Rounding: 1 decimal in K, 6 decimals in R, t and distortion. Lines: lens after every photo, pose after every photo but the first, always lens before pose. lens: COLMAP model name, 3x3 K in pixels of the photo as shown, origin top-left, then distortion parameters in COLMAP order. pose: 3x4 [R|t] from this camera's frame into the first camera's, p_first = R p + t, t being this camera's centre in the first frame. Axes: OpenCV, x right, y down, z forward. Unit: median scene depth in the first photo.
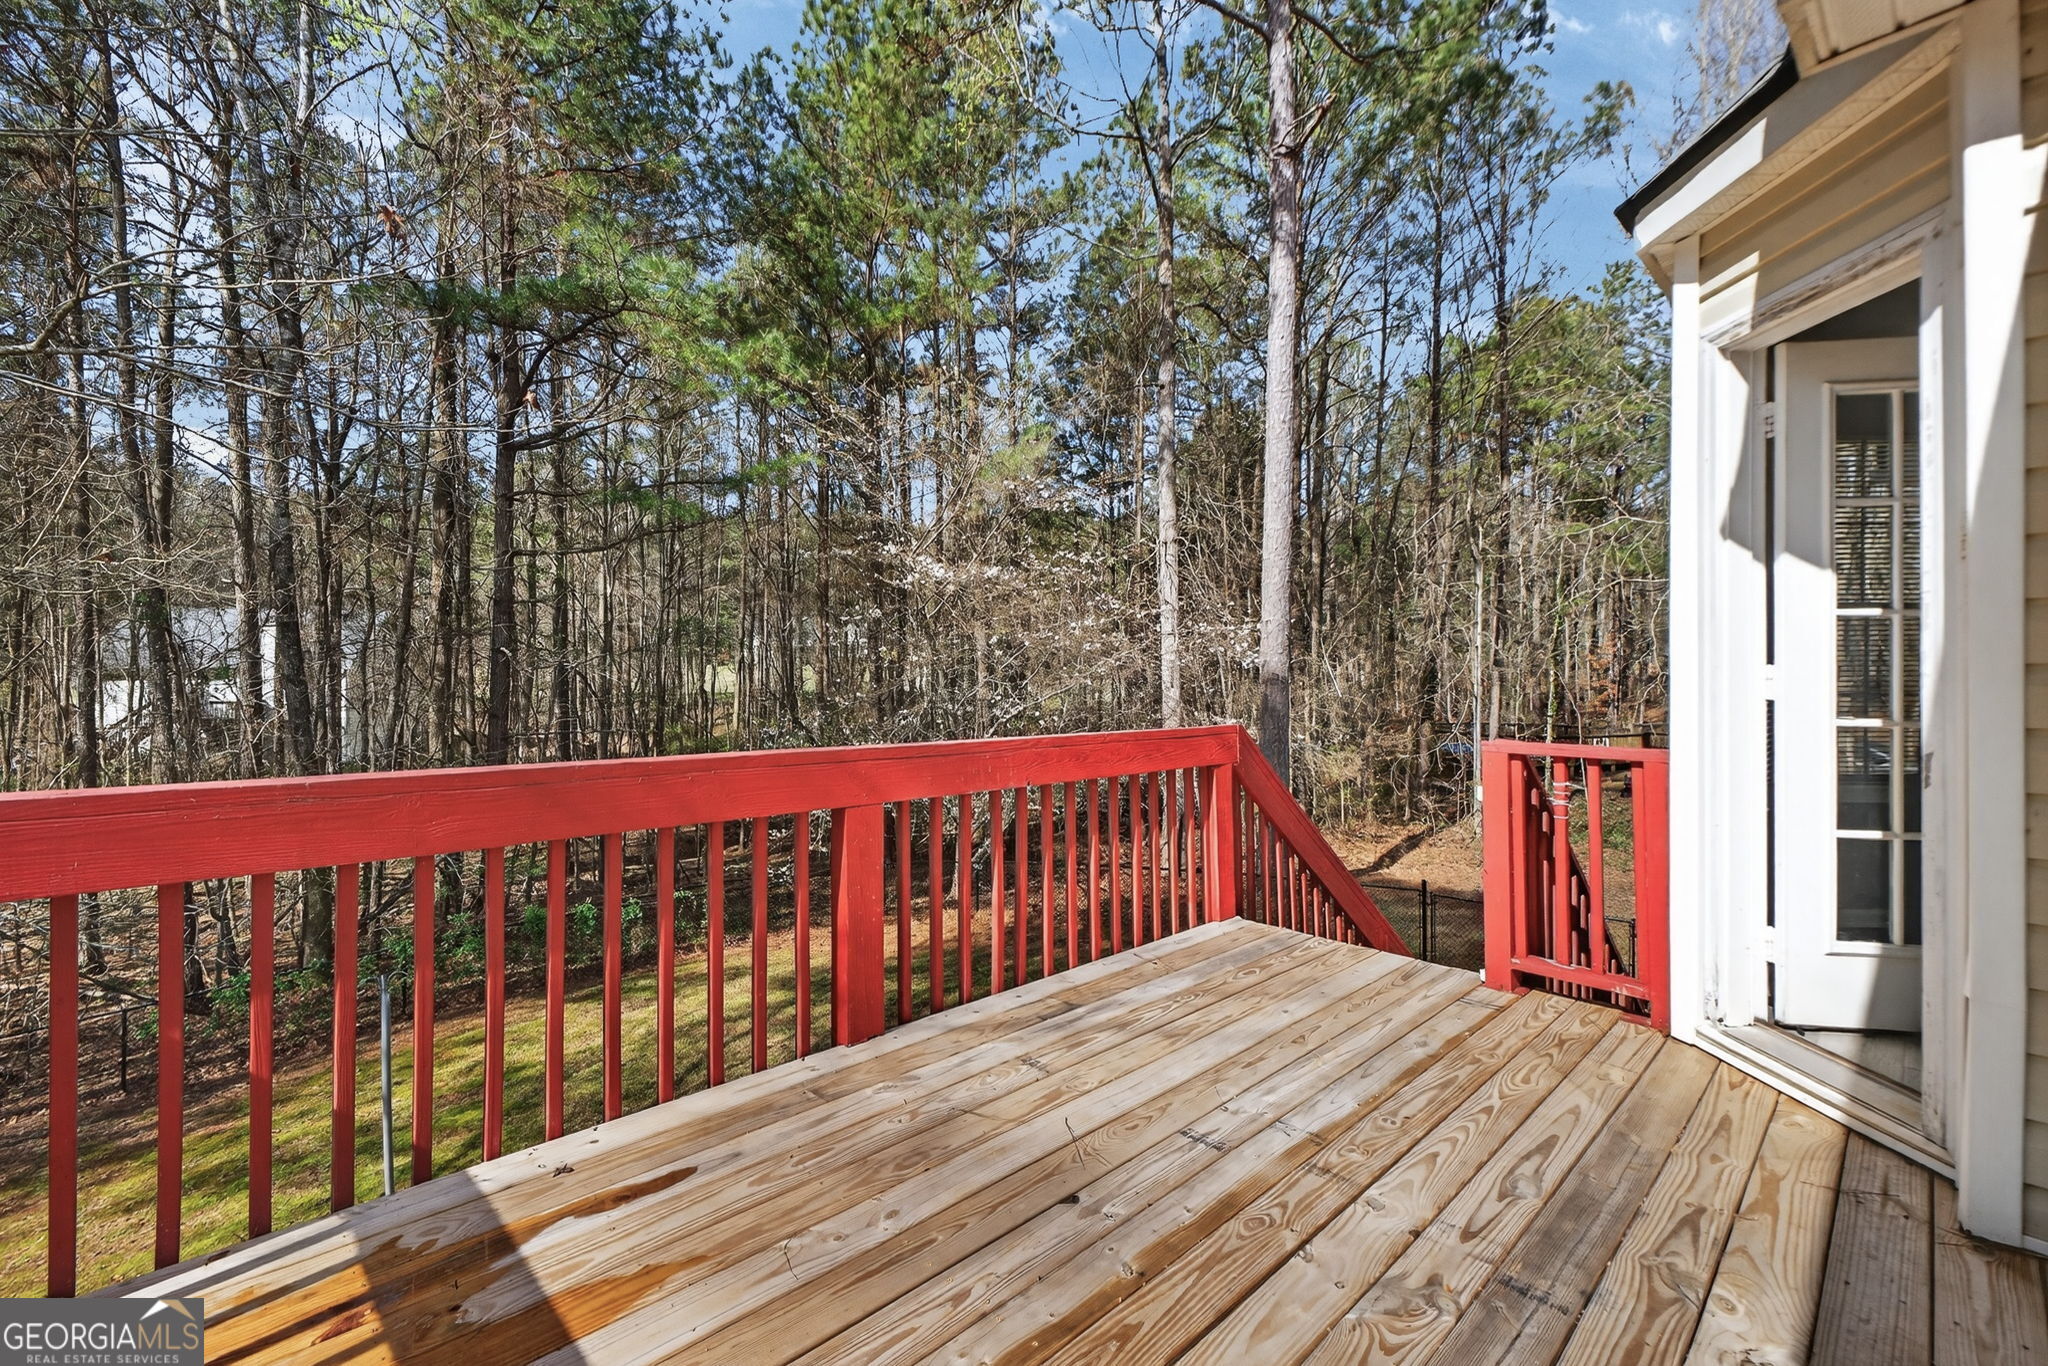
lens RADIAL K [[858.7, 0, 1013.1], [0, 858.7, 689.2], [0, 0, 1]] dist [0.002070, -0.000517]
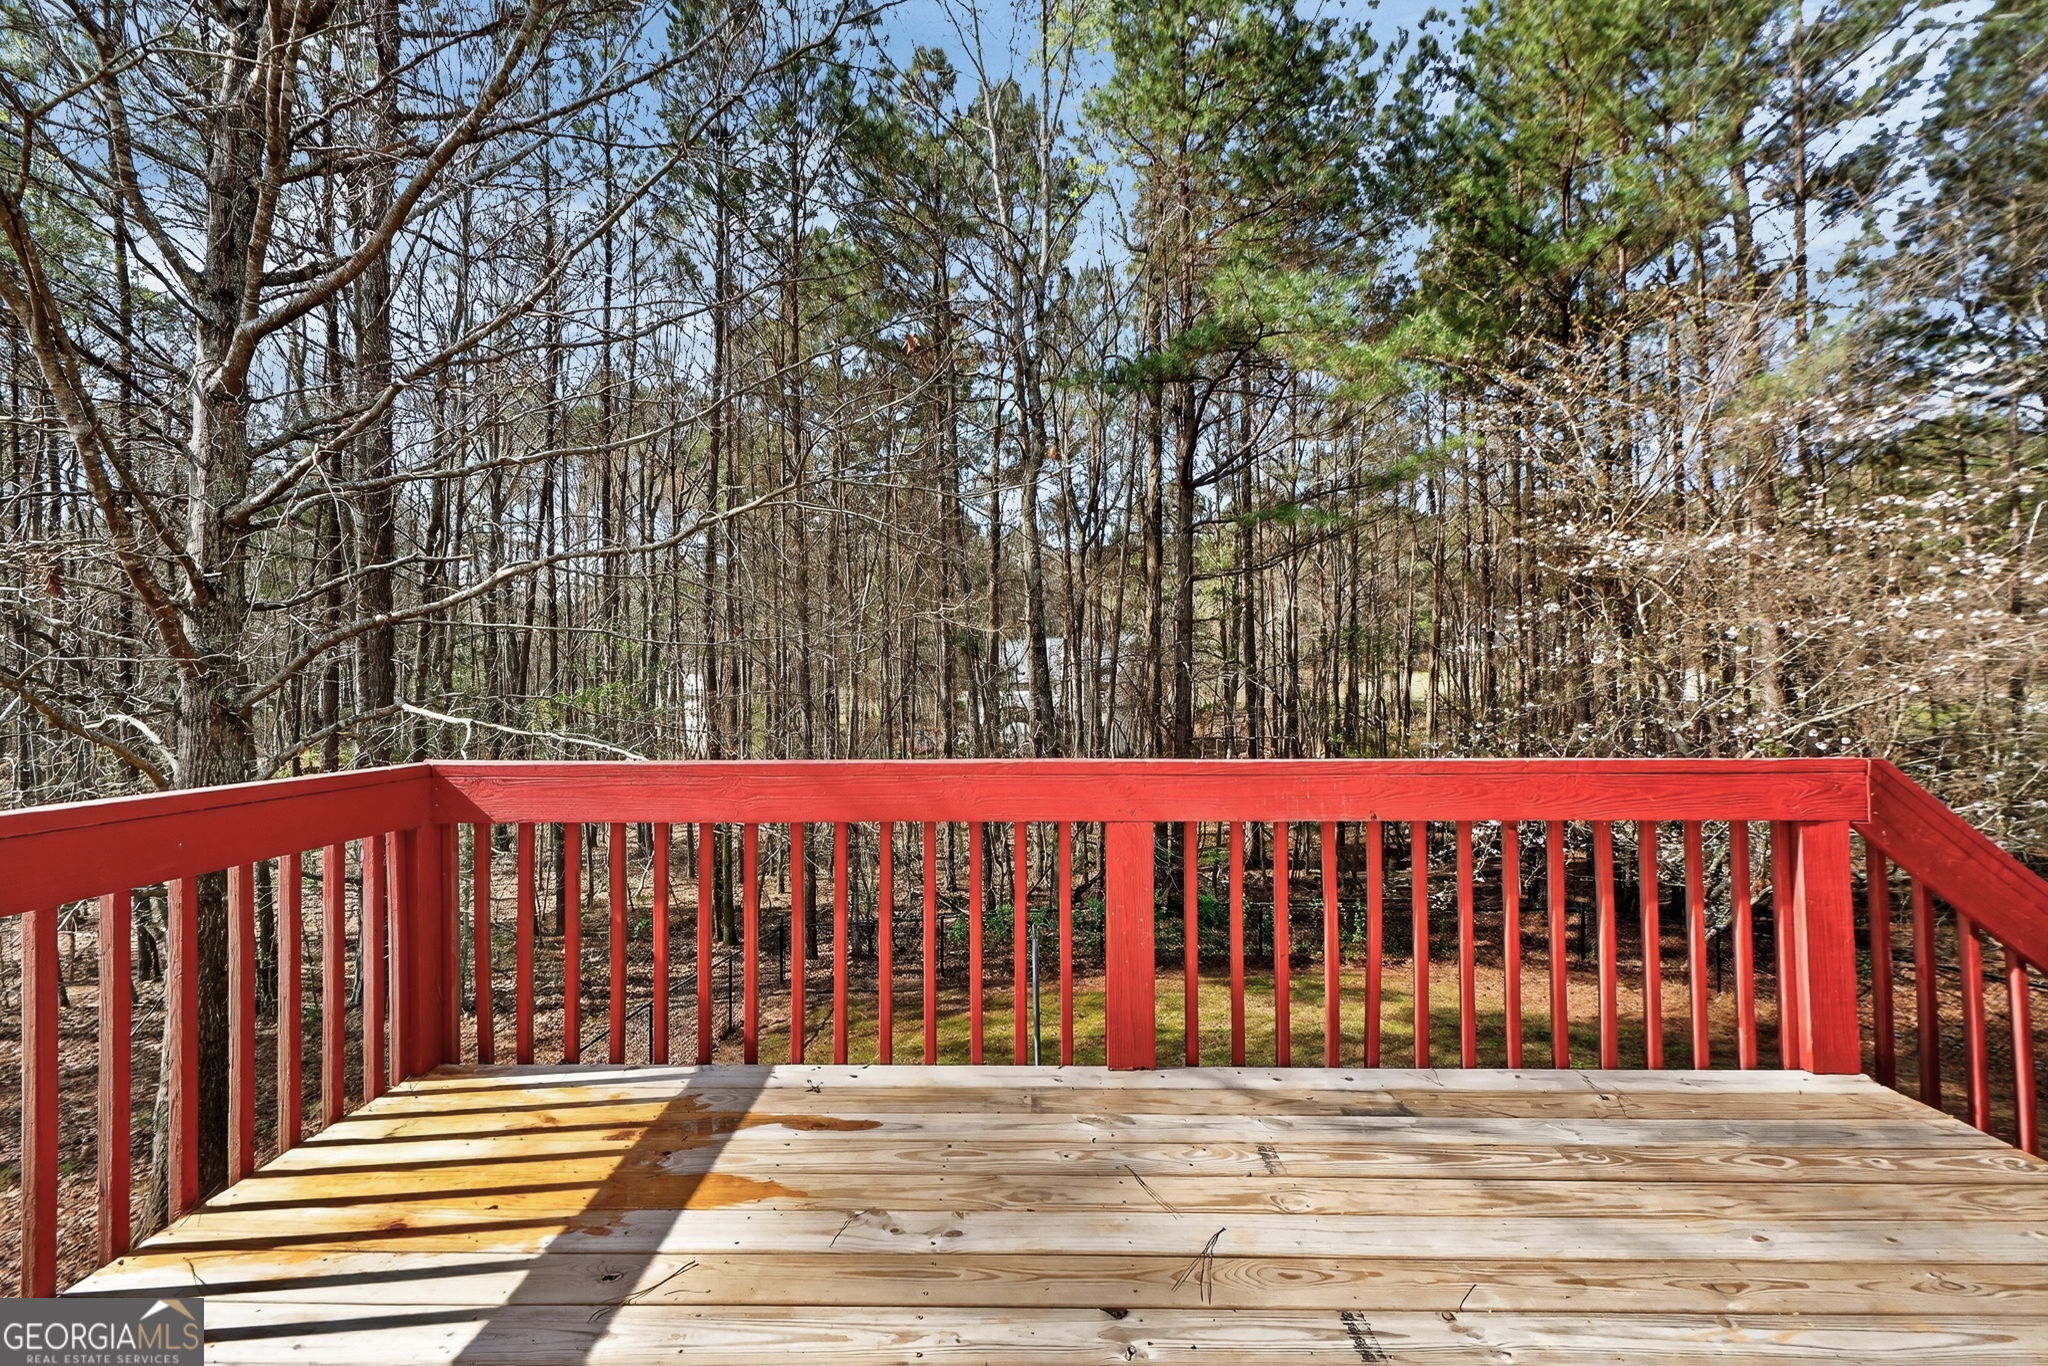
lens RADIAL K [[858.7, 0, 1013.1], [0, 858.7, 689.2], [0, 0, 1]] dist [0.002070, -0.000517]
pose [[0.718657, -0.007022, -0.695330, 0.261353], [0.000636, 0.999955, -0.009441, -0.002650], [0.695365, 0.006343, 0.718629, 0.145340]]
